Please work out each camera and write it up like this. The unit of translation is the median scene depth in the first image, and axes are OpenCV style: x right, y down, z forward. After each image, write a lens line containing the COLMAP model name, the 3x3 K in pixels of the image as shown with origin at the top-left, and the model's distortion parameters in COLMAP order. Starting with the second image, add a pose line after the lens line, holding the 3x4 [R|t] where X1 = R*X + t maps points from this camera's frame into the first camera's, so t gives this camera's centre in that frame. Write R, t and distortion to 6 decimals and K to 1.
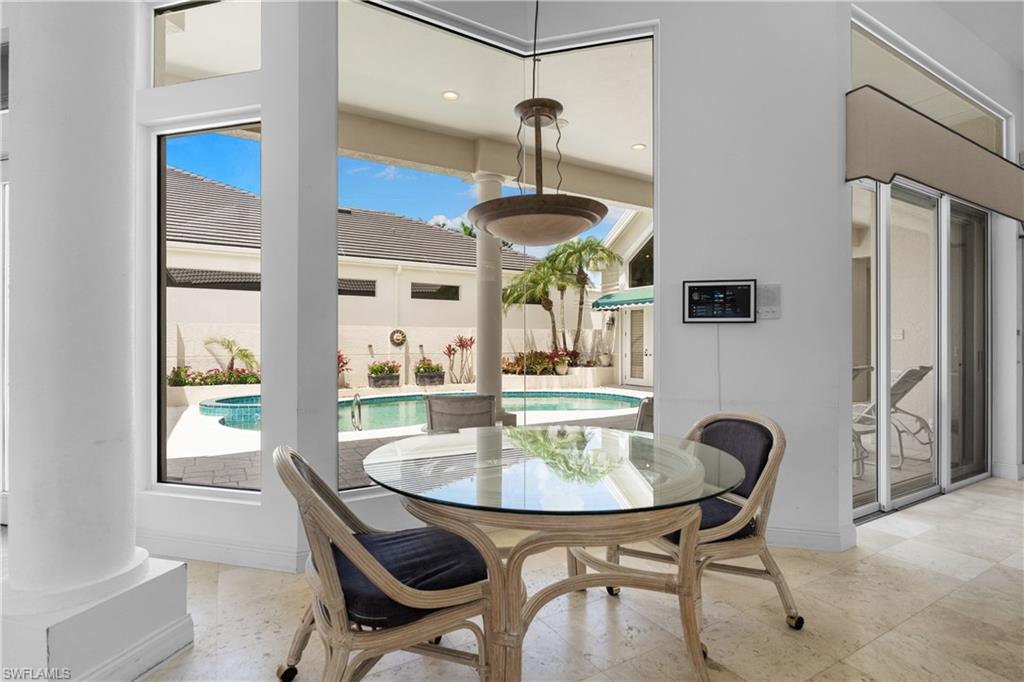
lens RADIAL K [[496.7, 0, 512.0], [0, 496.7, 341.0], [0, 0, 1]] dist [-0.000955, 0.000017]
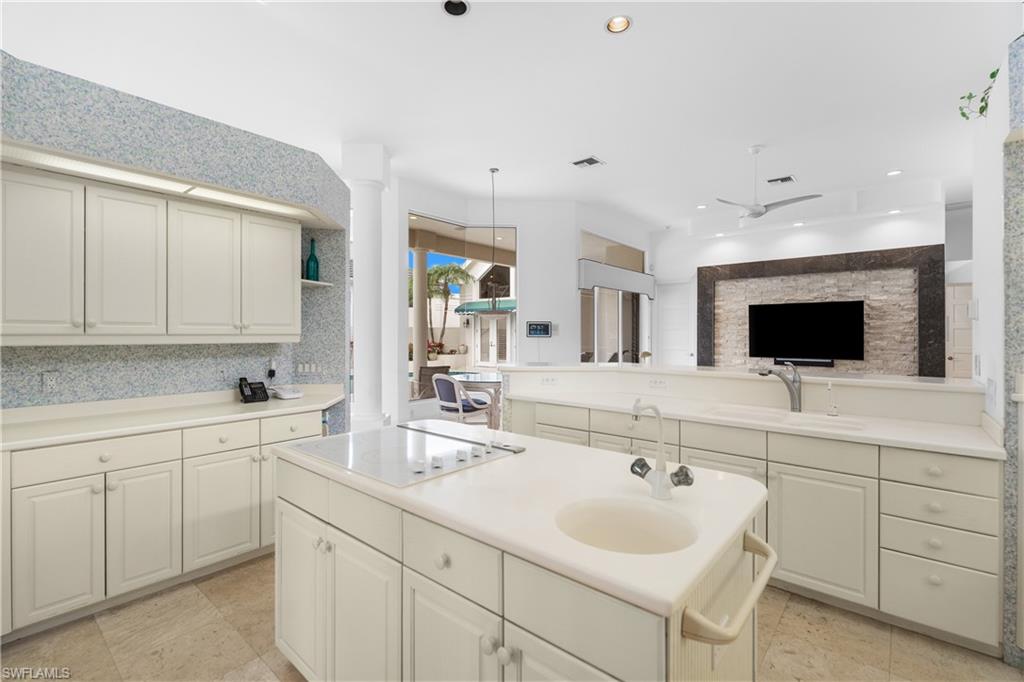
lens RADIAL K [[458.0, 0, 509.7], [0, 458.0, 332.1], [0, 0, 1]] dist [0.003314, 0.000339]
pose [[0.943396, 0.001081, 0.331666, -0.130845], [-0.001905, 0.999996, 0.002160, -0.015090], [-0.331662, -0.002670, 0.943394, -0.304047]]
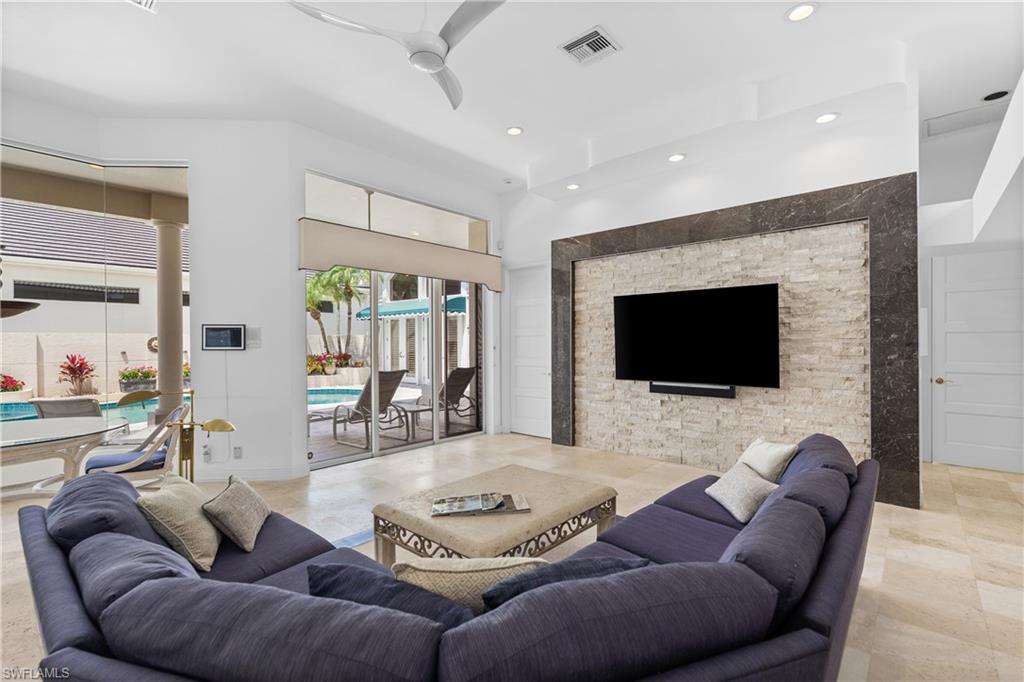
lens RADIAL K [[455.5, 0, 512.0], [0, 455.5, 341.0], [0, 0, 1]] dist [0.002326, 0.000196]
pose [[0.951015, -0.005411, 0.309097, 0.188873], [0.004130, 0.999980, 0.004799, -0.015385], [-0.309117, -0.003287, 0.951018, -0.162665]]
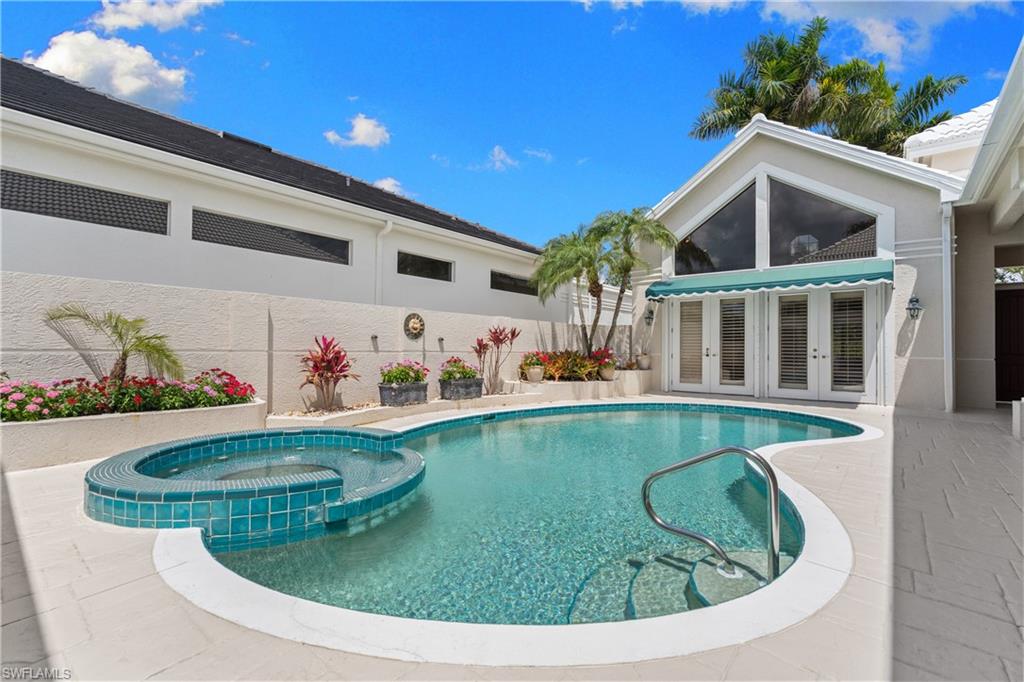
lens RADIAL K [[455.5, 0, 512.0], [0, 455.5, 341.0], [0, 0, 1]] dist [0.002326, 0.000196]
pose [[0.944900, 0.014286, 0.327049, -0.297654], [-0.008838, 0.999796, -0.018139, 0.022340], [-0.327241, 0.014249, 0.944833, 0.400542]]
